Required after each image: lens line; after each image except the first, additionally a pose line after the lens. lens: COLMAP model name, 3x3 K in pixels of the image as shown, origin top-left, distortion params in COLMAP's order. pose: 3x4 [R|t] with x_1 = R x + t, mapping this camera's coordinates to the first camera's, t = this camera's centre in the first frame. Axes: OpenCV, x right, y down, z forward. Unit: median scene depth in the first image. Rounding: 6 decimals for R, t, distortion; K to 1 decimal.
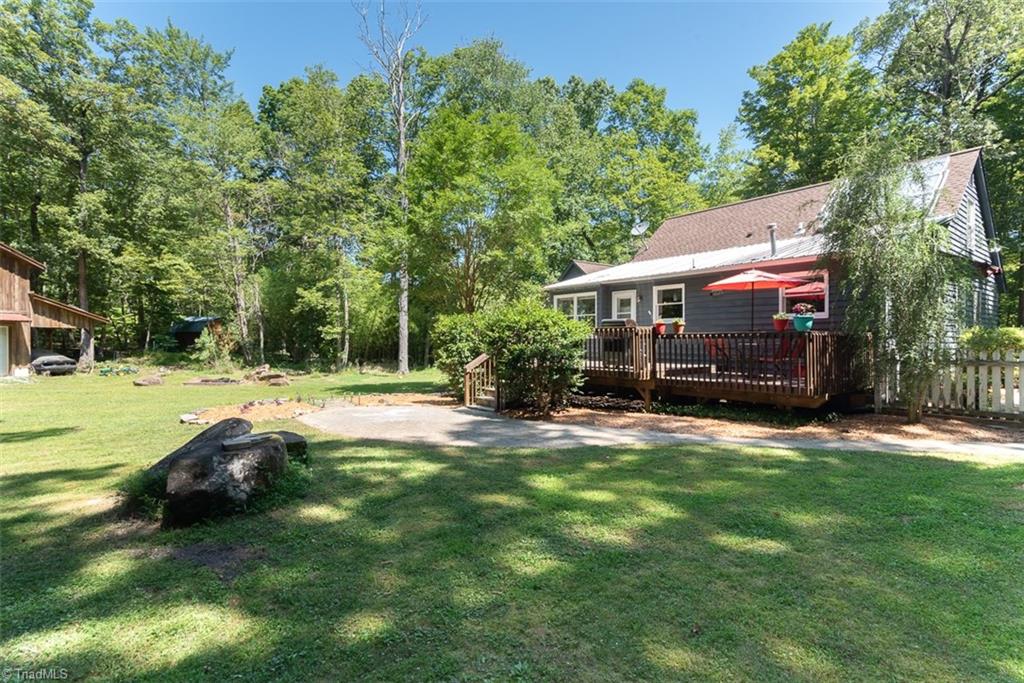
lens RADIAL K [[498.1, 0, 508.0], [0, 498.1, 341.9], [0, 0, 1]] dist [0.021570, 0.000129]
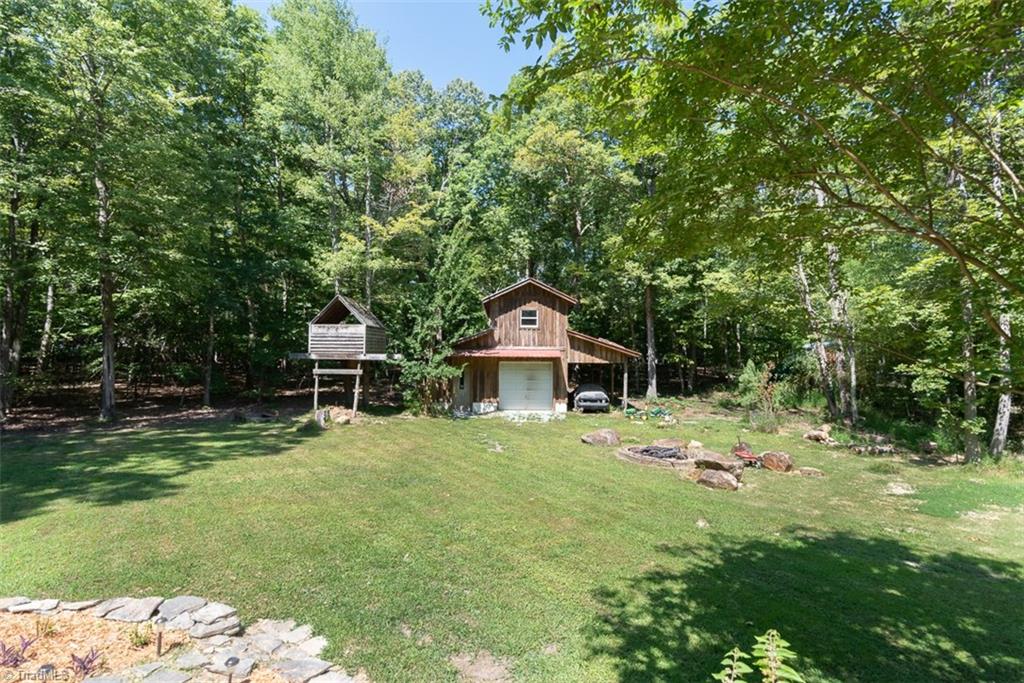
lens RADIAL K [[503.0, 0, 502.6], [0, 503.0, 342.6], [0, 0, 1]] dist [0.015622, -0.000042]
pose [[0.281836, -0.028126, -0.959050, -0.022834], [-0.010478, 0.999420, -0.032389, -0.033406], [0.959405, 0.019177, 0.281378, 0.567366]]
